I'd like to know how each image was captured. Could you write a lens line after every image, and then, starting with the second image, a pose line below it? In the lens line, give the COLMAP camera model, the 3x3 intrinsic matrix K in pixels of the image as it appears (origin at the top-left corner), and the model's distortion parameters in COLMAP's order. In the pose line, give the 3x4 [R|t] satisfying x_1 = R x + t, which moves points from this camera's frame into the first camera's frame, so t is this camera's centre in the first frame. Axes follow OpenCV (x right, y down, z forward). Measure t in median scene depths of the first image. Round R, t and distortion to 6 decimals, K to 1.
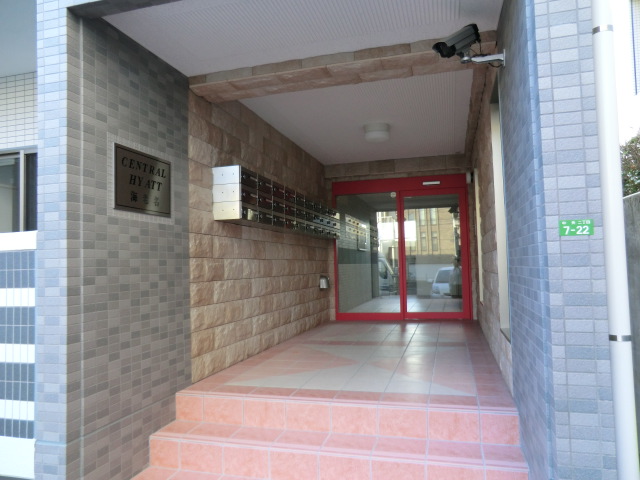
lens RADIAL K [[465.5, 0, 320.0], [0, 465.5, 240.0], [0, 0, 1]] dist [-0.003106, 0.002214]
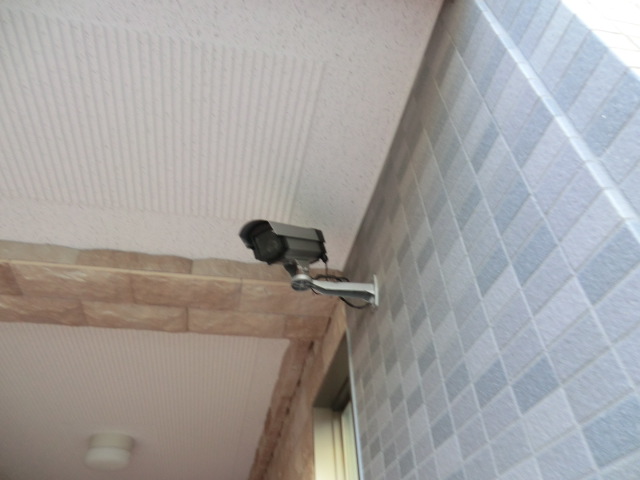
lens RADIAL K [[465.5, 0, 320.0], [0, 465.5, 240.0], [0, 0, 1]] dist [-0.003106, 0.002214]
pose [[0.889166, 0.301986, 0.343786, 0.127304], [-0.009042, 0.762753, -0.646626, -0.090378], [-0.457496, 0.571850, 0.680945, 0.534254]]
